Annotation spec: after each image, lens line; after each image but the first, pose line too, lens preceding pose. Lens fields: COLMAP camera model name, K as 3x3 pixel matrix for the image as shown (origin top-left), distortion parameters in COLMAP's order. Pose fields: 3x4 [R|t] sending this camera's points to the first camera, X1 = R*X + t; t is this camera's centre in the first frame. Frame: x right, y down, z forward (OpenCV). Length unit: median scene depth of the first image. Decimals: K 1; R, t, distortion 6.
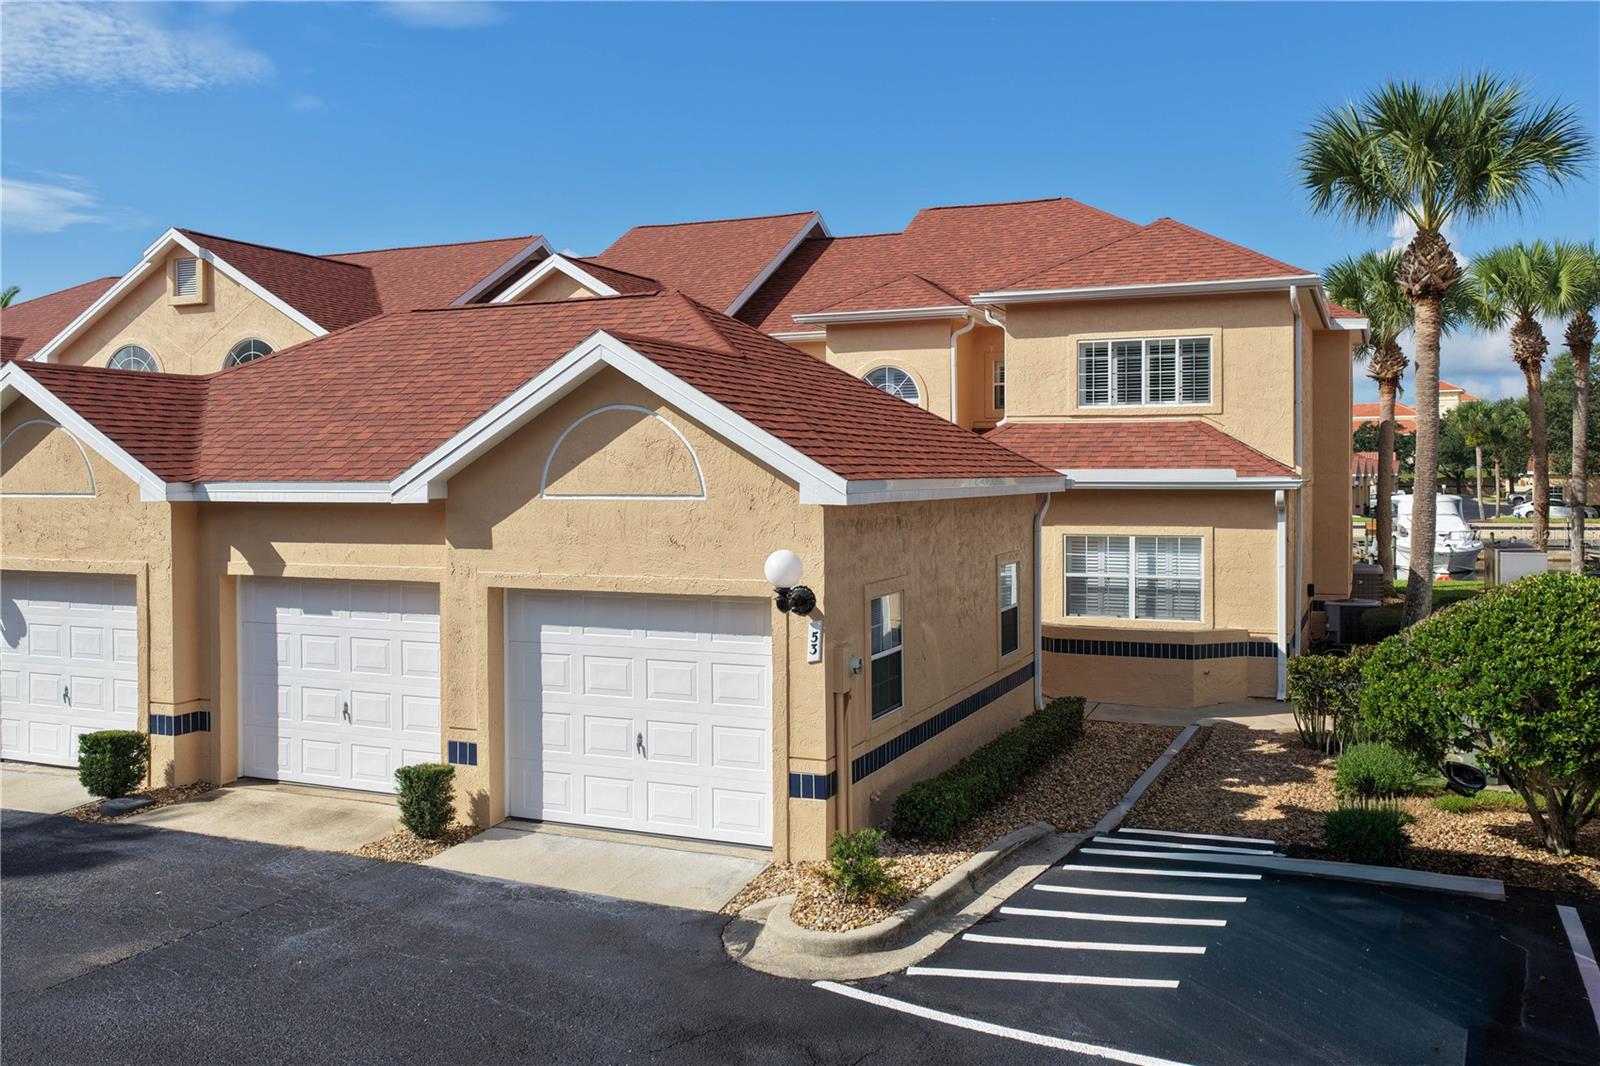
lens RADIAL K [[1323.4, 0, 798.0], [0, 1323.4, 505.8], [0, 0, 1]] dist [-0.001289, 0.001277]
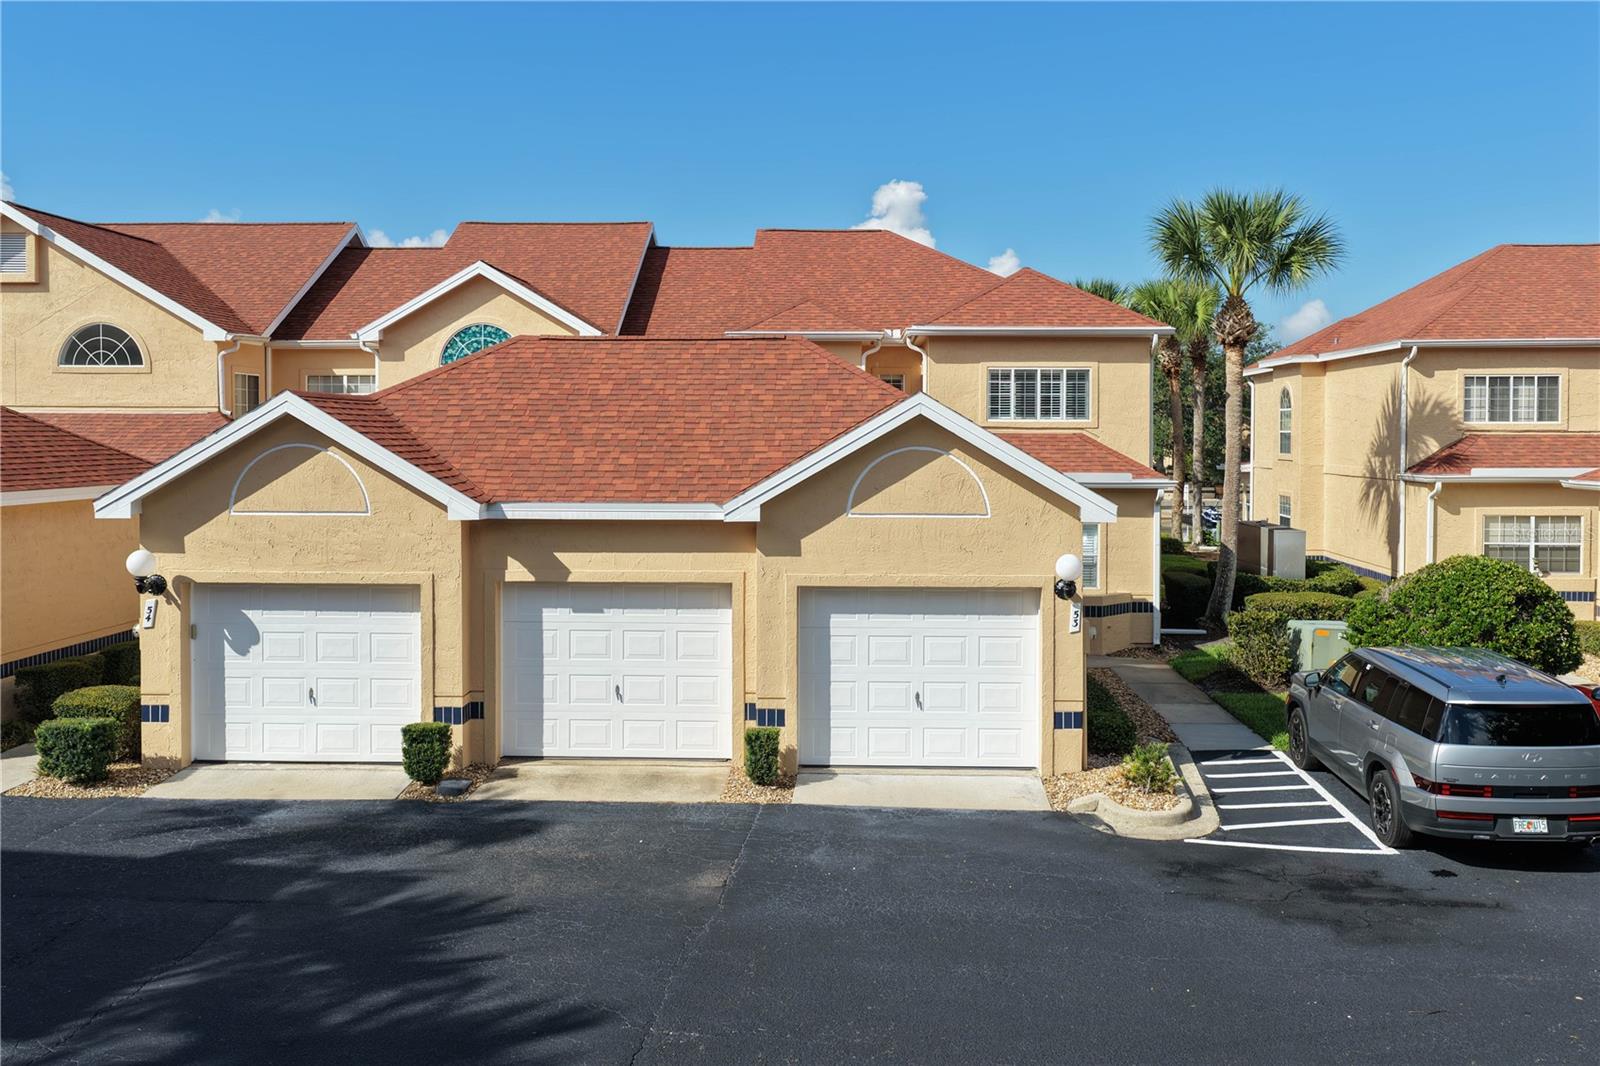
lens RADIAL K [[1344.8, 0, 803.2], [0, 1344.8, 471.9], [0, 0, 1]] dist [0.000864, 0.000128]
pose [[0.930561, -0.004461, 0.366109, -0.617998], [0.002331, 0.999978, 0.006260, -0.049897], [-0.366129, -0.004972, 0.930551, -0.183678]]
